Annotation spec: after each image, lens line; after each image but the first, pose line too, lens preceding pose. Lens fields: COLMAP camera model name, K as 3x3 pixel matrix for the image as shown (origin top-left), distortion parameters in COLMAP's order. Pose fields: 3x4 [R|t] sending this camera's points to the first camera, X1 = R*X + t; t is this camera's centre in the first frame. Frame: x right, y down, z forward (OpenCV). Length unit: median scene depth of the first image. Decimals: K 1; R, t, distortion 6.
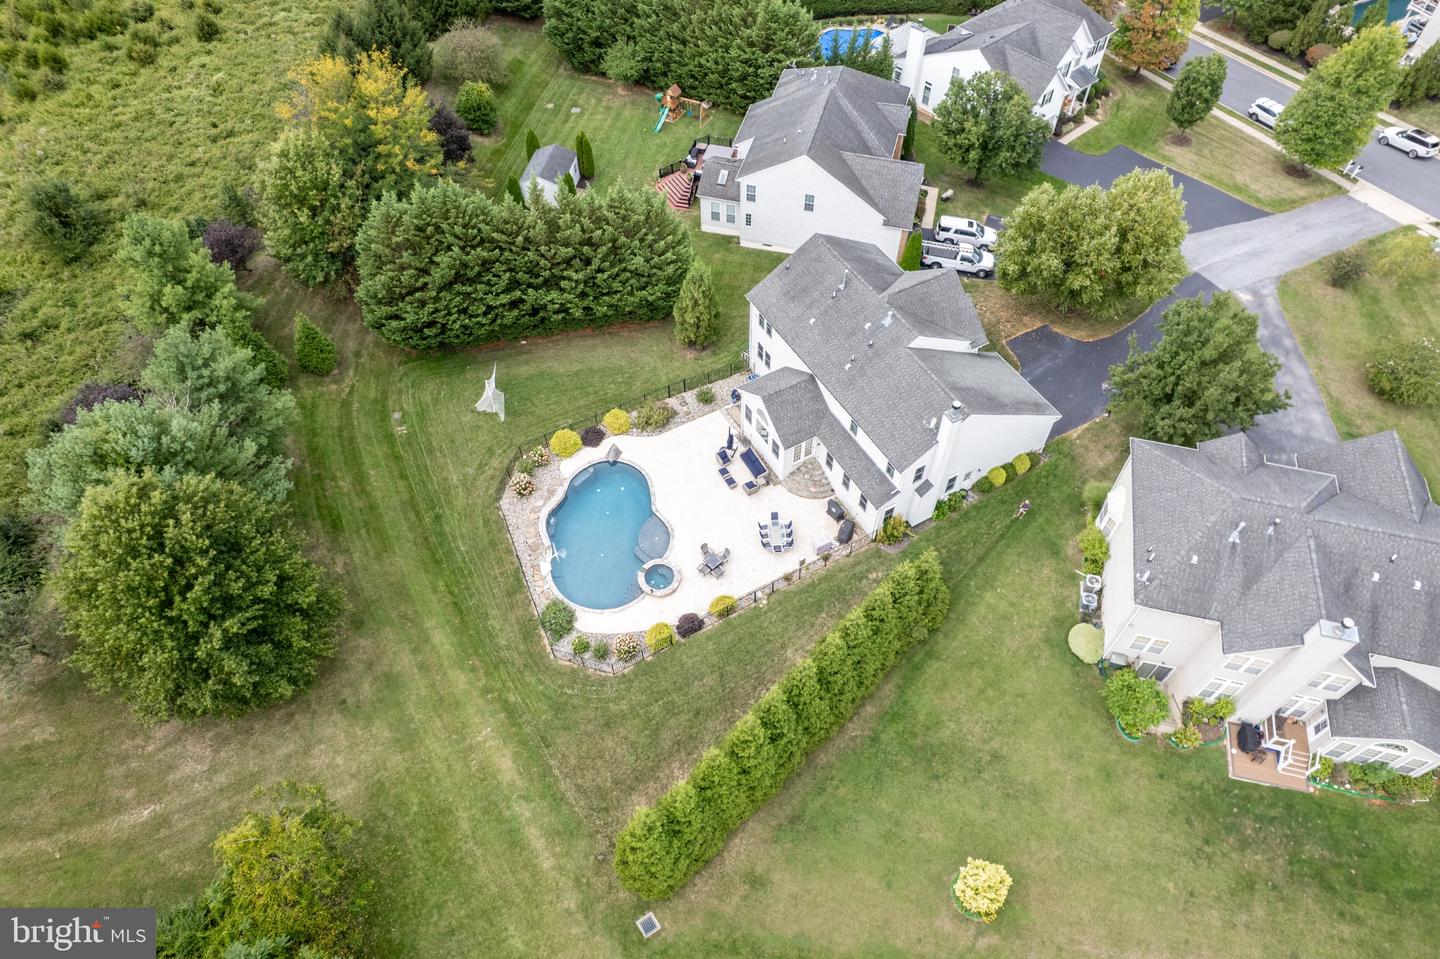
lens RADIAL K [[934.8, 0, 720.0], [0, 934.8, 479.5], [0, 0, 1]] dist [-0.076917, 0.065485]
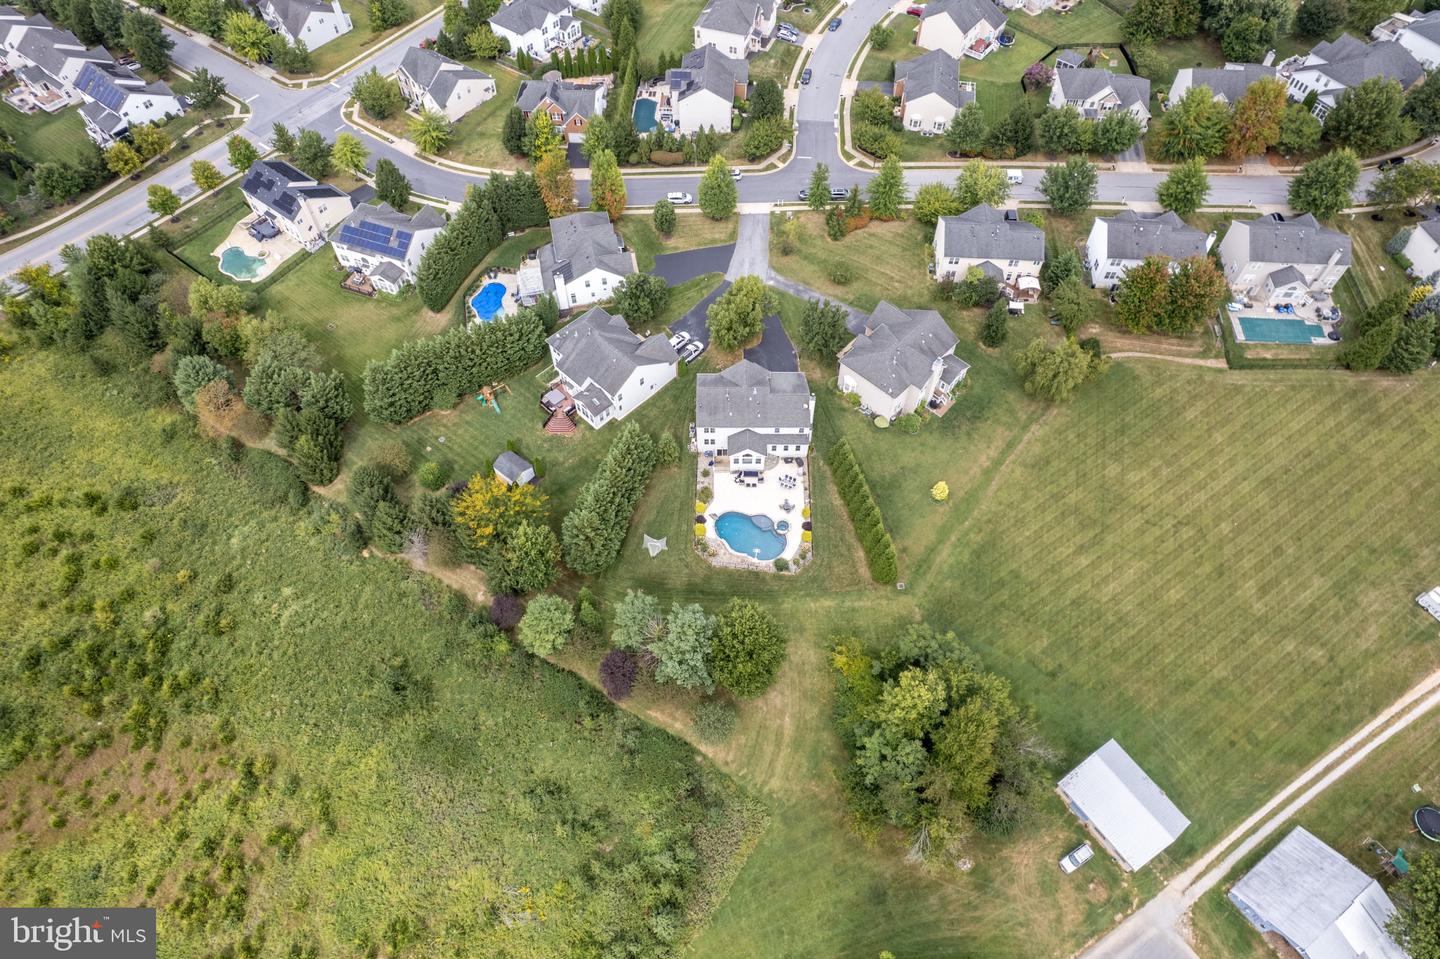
lens RADIAL K [[949.2, 0, 740.5], [0, 949.2, 478.4], [0, 0, 1]] dist [-0.046767, -0.001514]
pose [[0.483280, -0.714116, 0.506437, -1.266983], [0.685132, 0.668629, 0.289014, -0.761249], [-0.545008, 0.207302, 0.812399, -0.979335]]
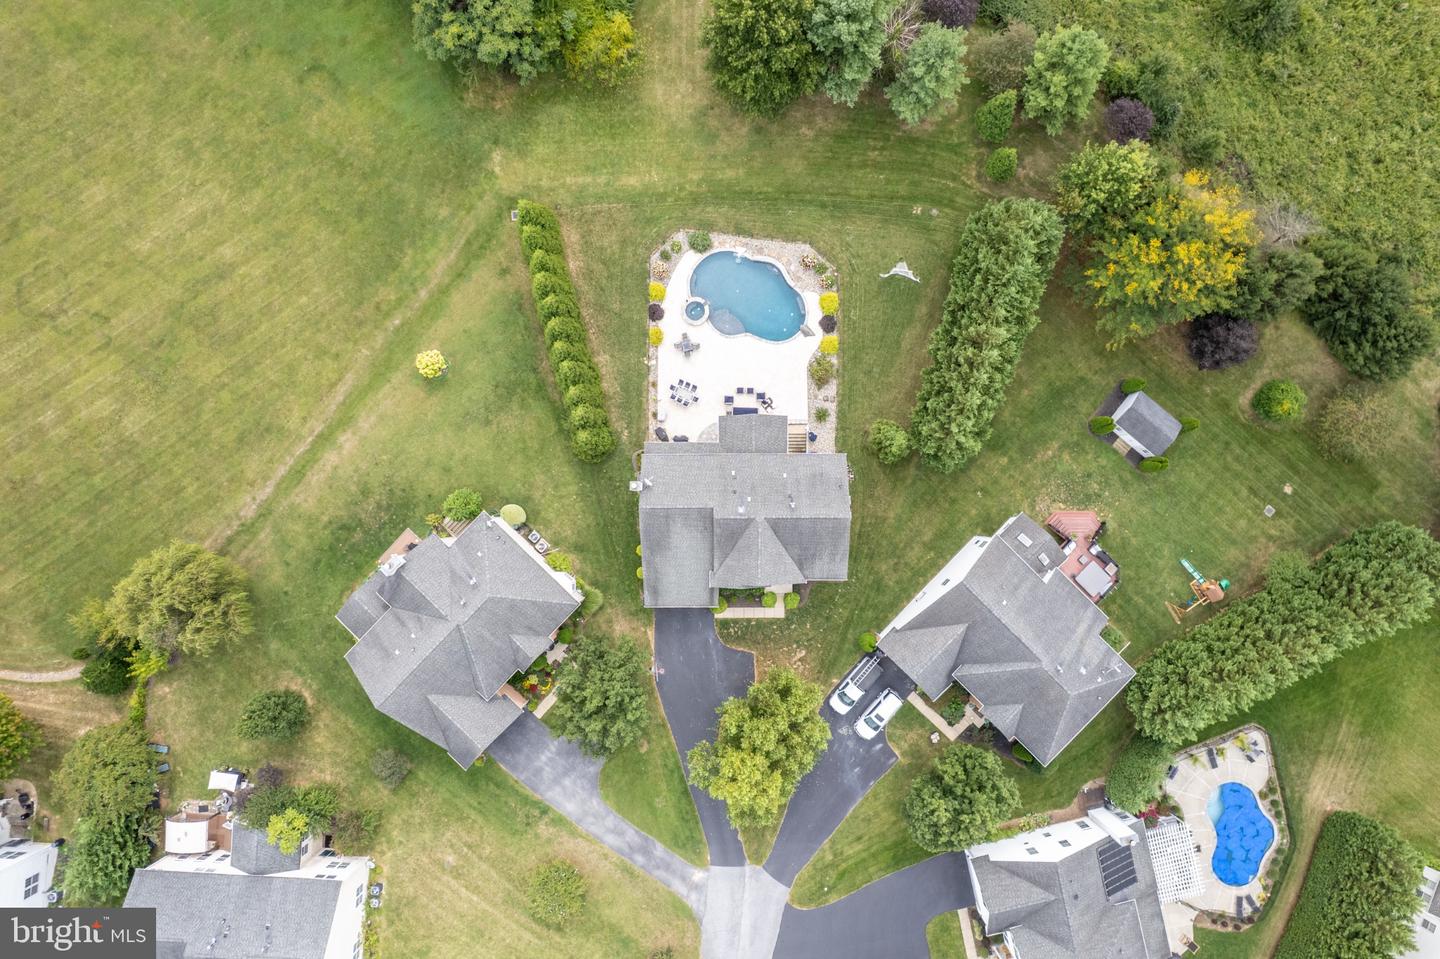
lens RADIAL K [[971.3, 0, 714.9], [0, 971.3, 485.2], [0, 0, 1]] dist [-0.082786, 0.084416]
pose [[-0.492025, 0.870459, -0.014563, 0.184369], [-0.683807, -0.376059, 0.625290, -0.984423], [0.538813, 0.317617, 0.780256, -0.121660]]
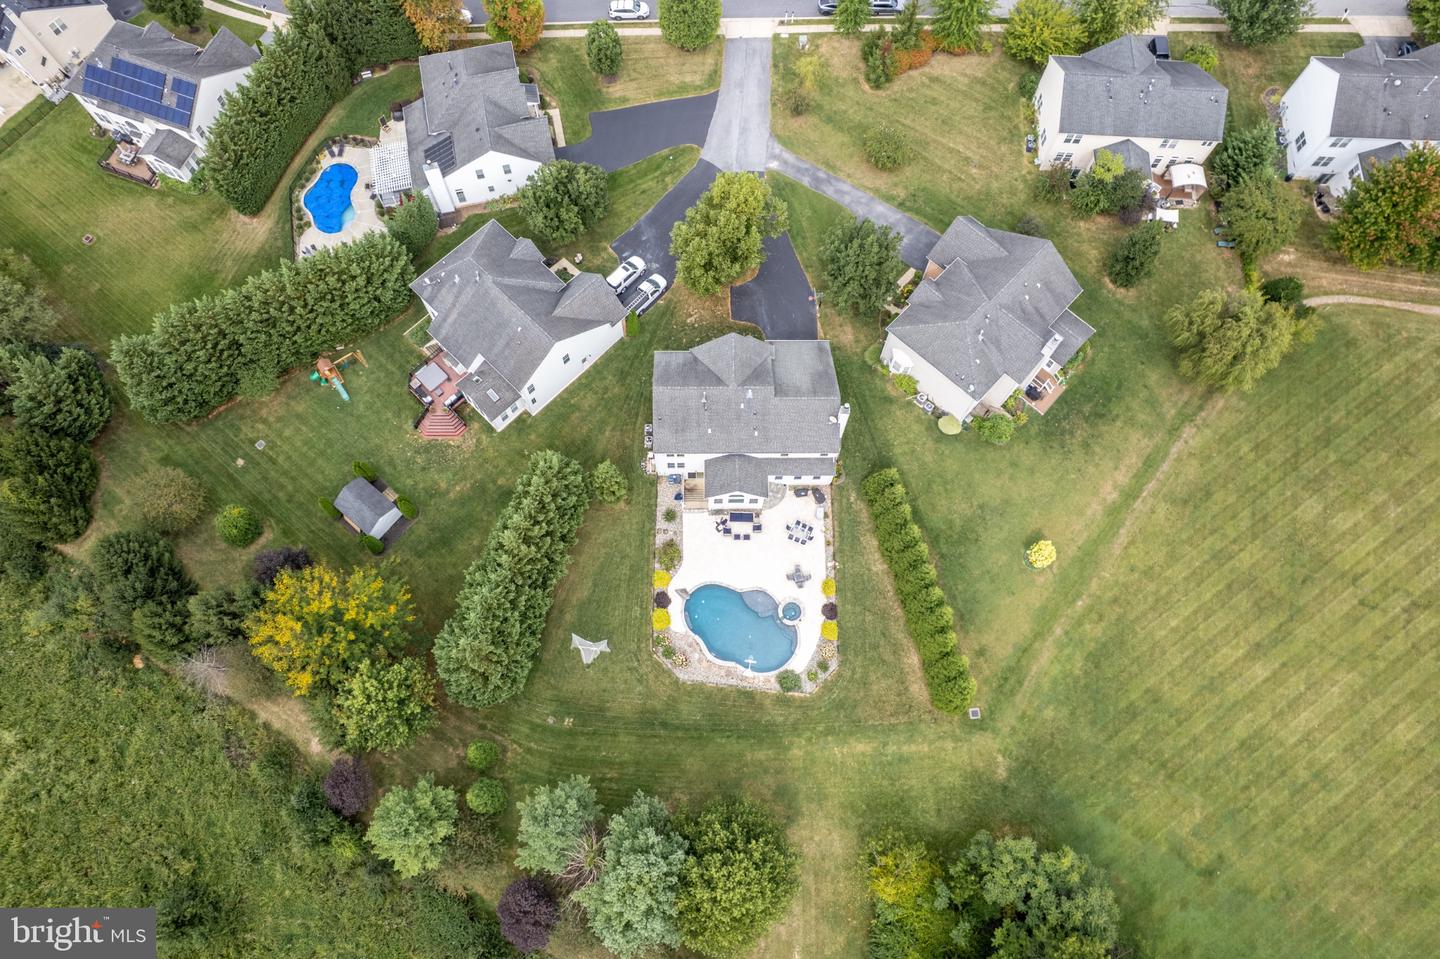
lens RADIAL K [[971.3, 0, 714.9], [0, 971.3, 485.2], [0, 0, 1]] dist [-0.082786, 0.084416]
pose [[0.487841, -0.815310, 0.311900, -0.449054], [0.686064, 0.579025, 0.440508, -0.799167], [-0.539748, -0.000914, 0.841826, -0.288682]]
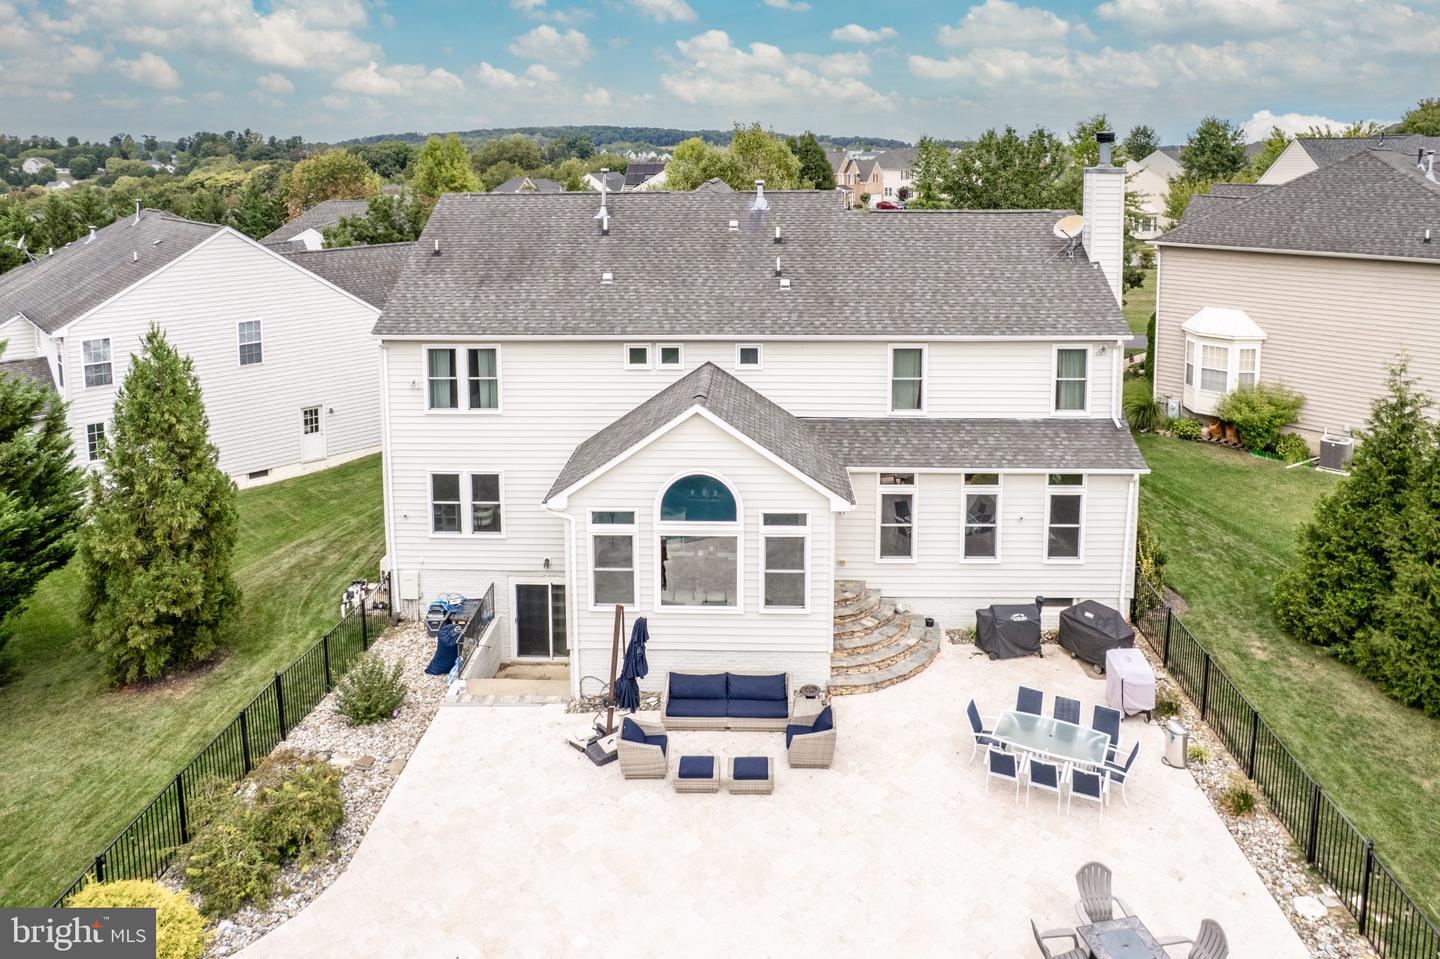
lens RADIAL K [[985.4, 0, 744.8], [0, 985.4, 264.1], [0, 0, 1]] dist [-0.025968, 0.002196]
pose [[0.514914, -0.093112, 0.852170, -0.218838], [0.684065, 0.643743, -0.343001, 0.003994], [-0.516641, 0.759556, 0.395167, 0.824060]]
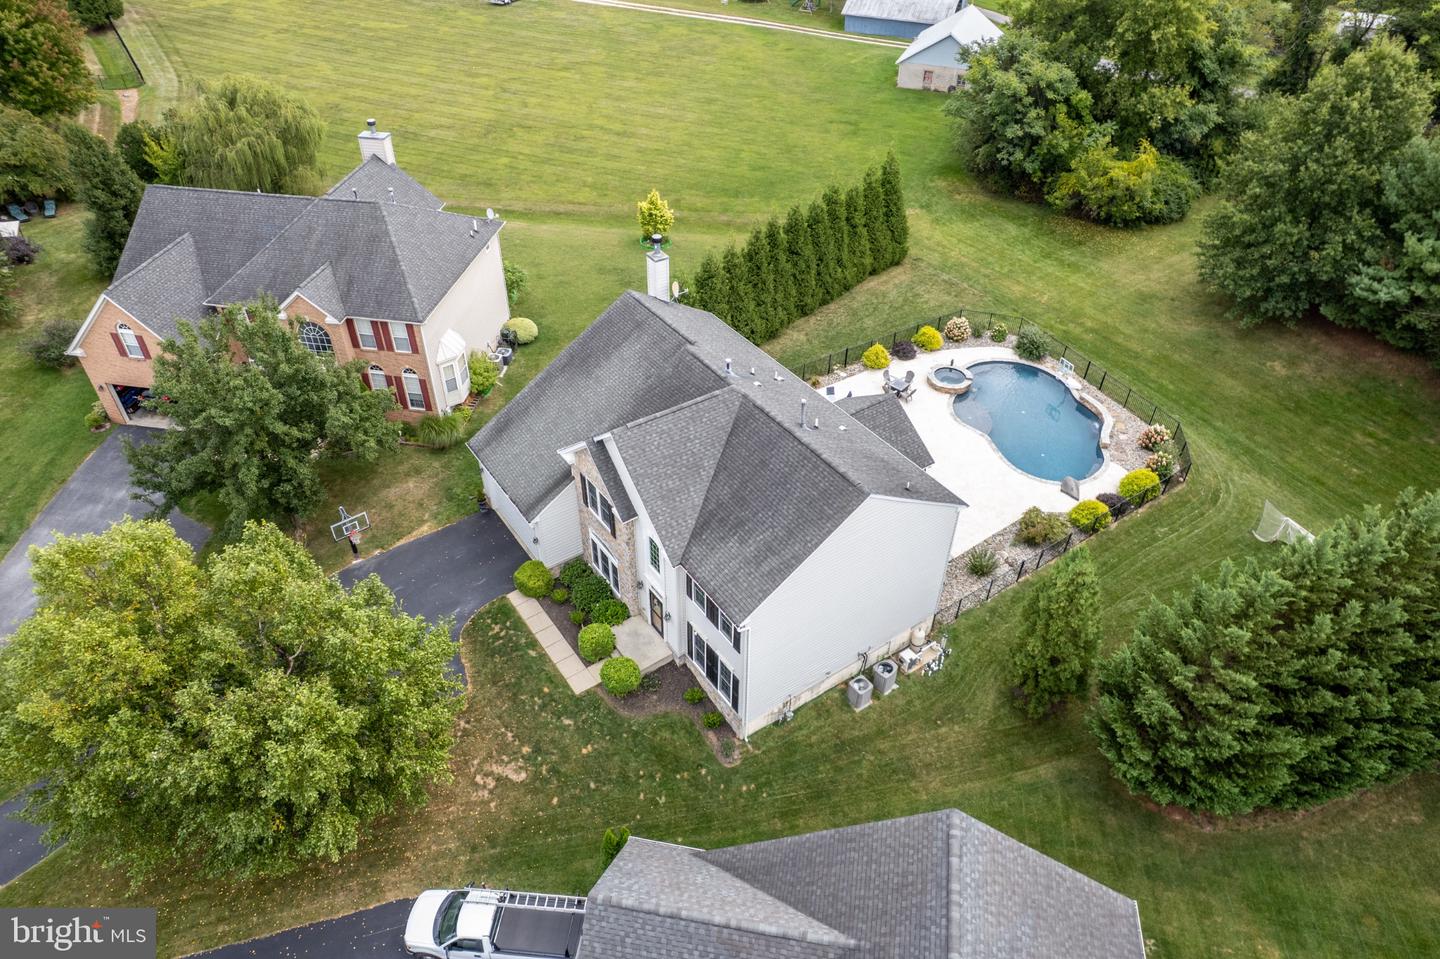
lens RADIAL K [[922.0, 0, 720.0], [0, 922.0, 479.5], [0, 0, 1]] dist [-0.042314, -0.000745]
pose [[-0.996348, 0.053544, -0.066516, 0.227744], [-0.069053, -0.047008, 0.996505, -0.789870], [0.050230, 0.997458, 0.050534, 1.017501]]
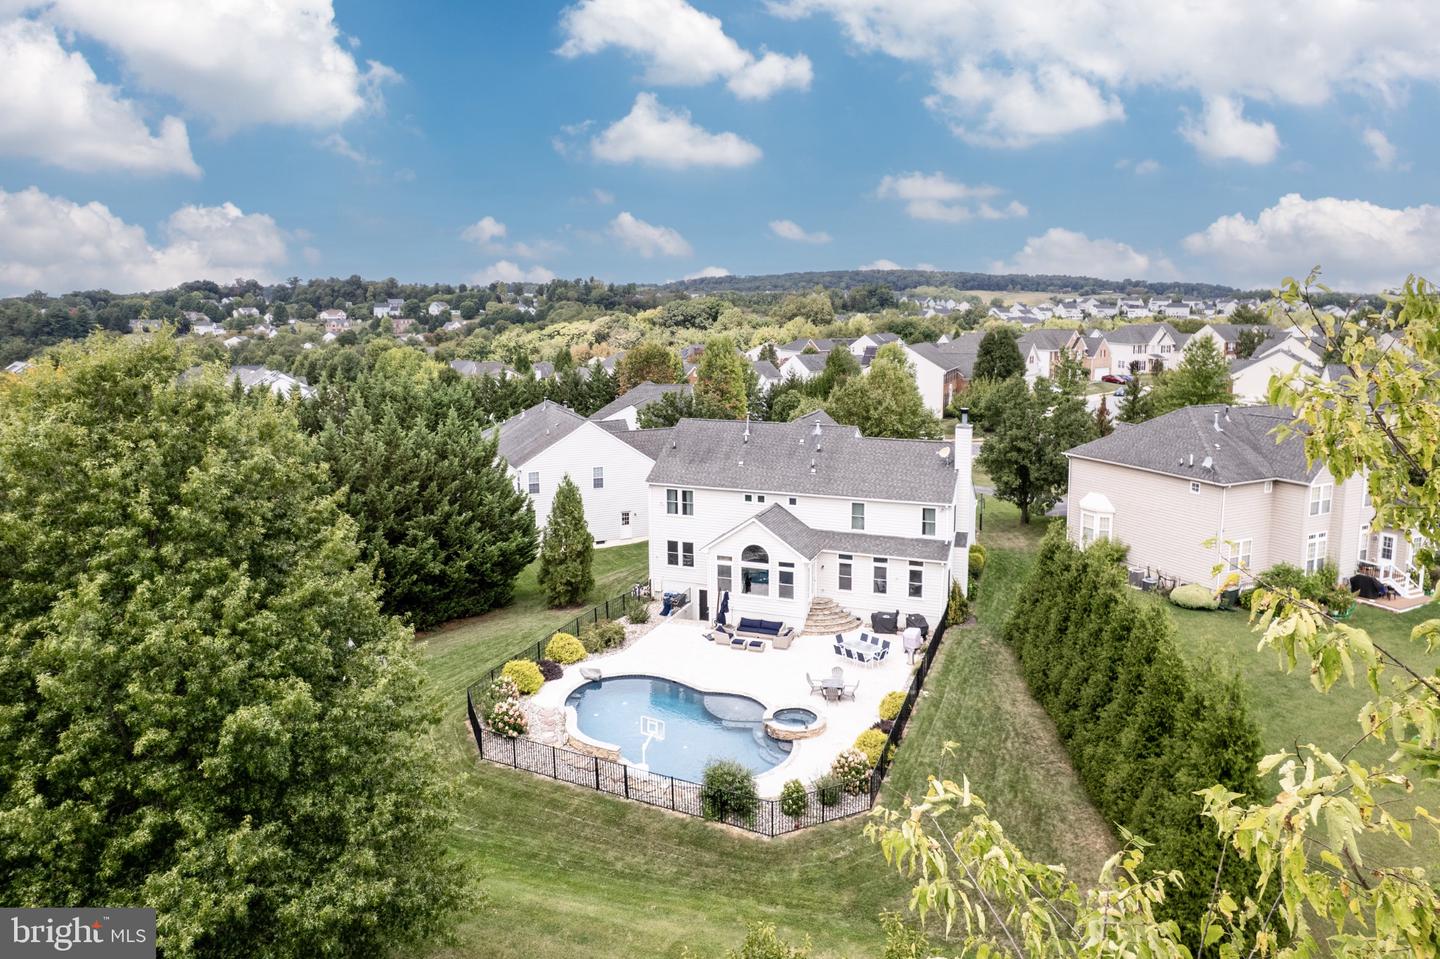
lens RADIAL K [[966.7, 0, 745.7], [0, 966.7, 435.5], [0, 0, 1]] dist [-0.154427, 0.283985]
pose [[0.751116, -0.091013, 0.653866, -0.507941], [0.522029, 0.688177, -0.503883, 0.285043], [-0.404116, 0.719812, 0.564412, 0.467813]]
